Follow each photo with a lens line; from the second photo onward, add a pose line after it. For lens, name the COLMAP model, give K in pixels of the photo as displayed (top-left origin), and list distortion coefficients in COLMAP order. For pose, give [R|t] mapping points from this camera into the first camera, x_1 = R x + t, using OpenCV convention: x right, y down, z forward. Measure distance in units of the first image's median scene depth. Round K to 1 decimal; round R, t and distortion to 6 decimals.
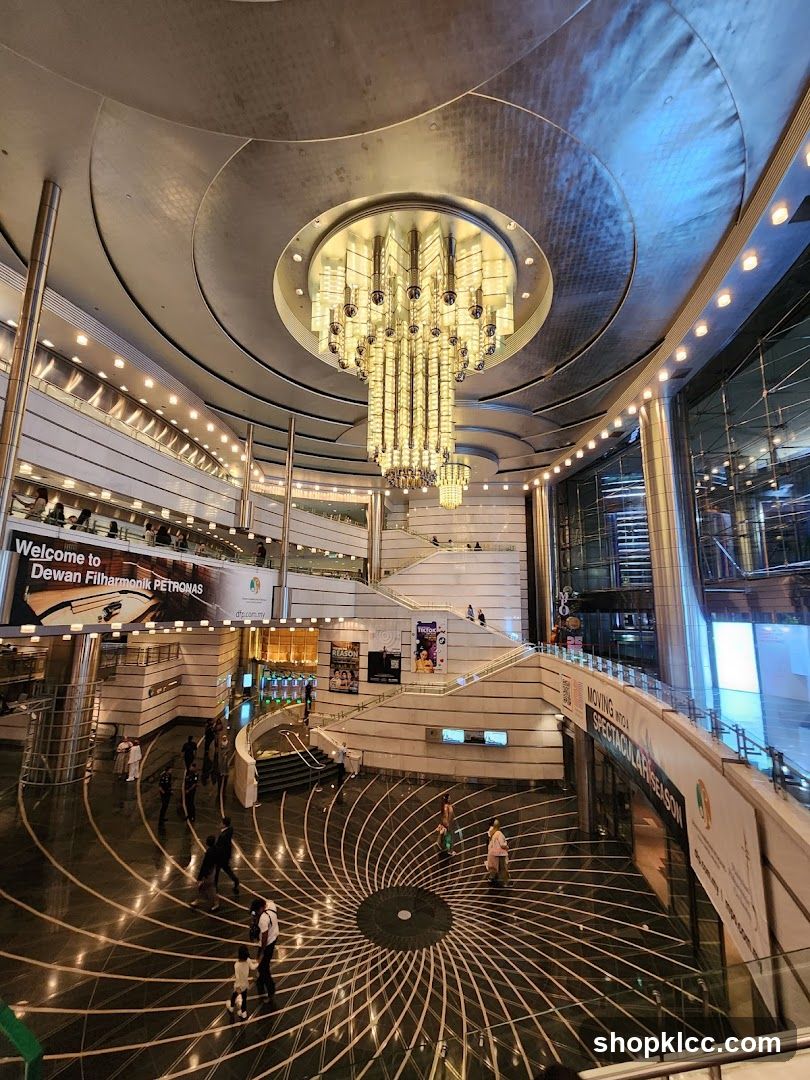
lens RADIAL K [[442.2, 0, 407.5], [0, 442.2, 543.2], [0, 0, 1]] dist [0.000921, 0.000051]
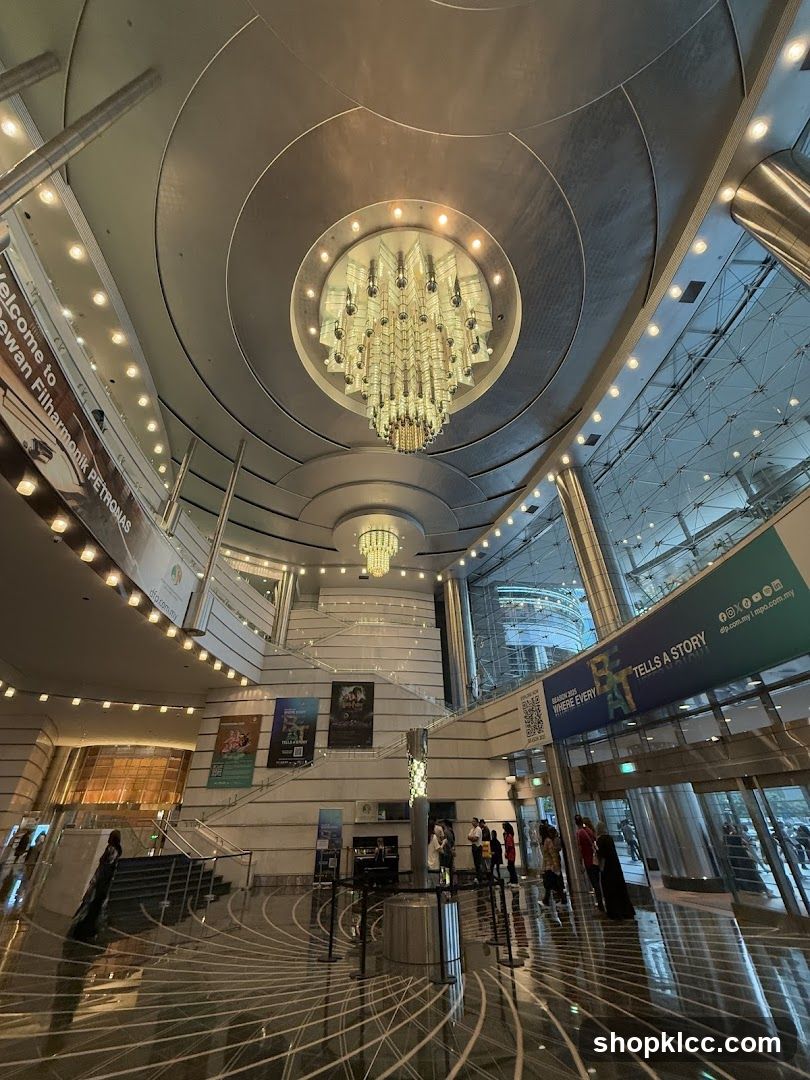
lens RADIAL K [[427.3, 0, 405.0], [0, 427.3, 540.0], [0, 0, 1]] dist [0.000395, 0.000241]
pose [[0.950082, 0.147884, 0.274724, -0.155220], [-0.023439, 0.911873, -0.409802, 0.313503], [-0.311117, 0.382907, 0.869821, 0.150704]]
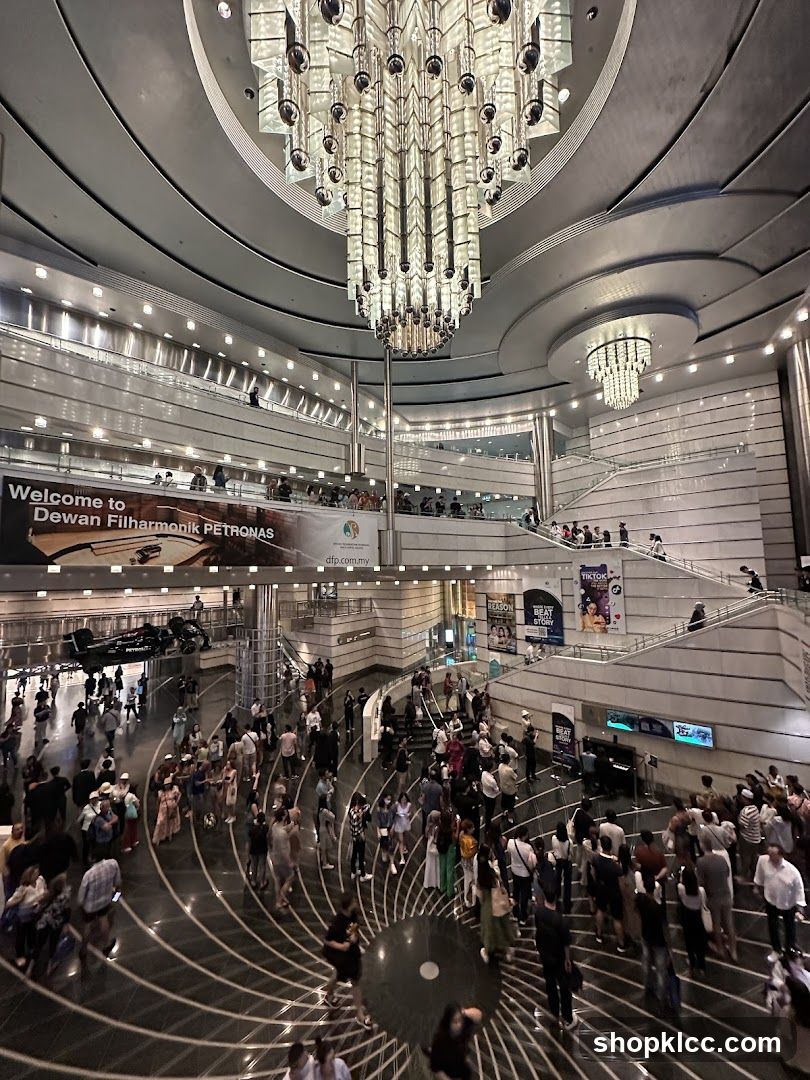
lens RADIAL K [[431.3, 0, 405.0], [0, 431.3, 540.0], [0, 0, 1]] dist [0.000819, 0.000095]
pose [[0.841425, -0.076549, -0.534925, 0.205705], [0.115508, 0.992514, 0.039661, 0.084970], [0.527885, -0.095160, 0.843968, 0.269596]]
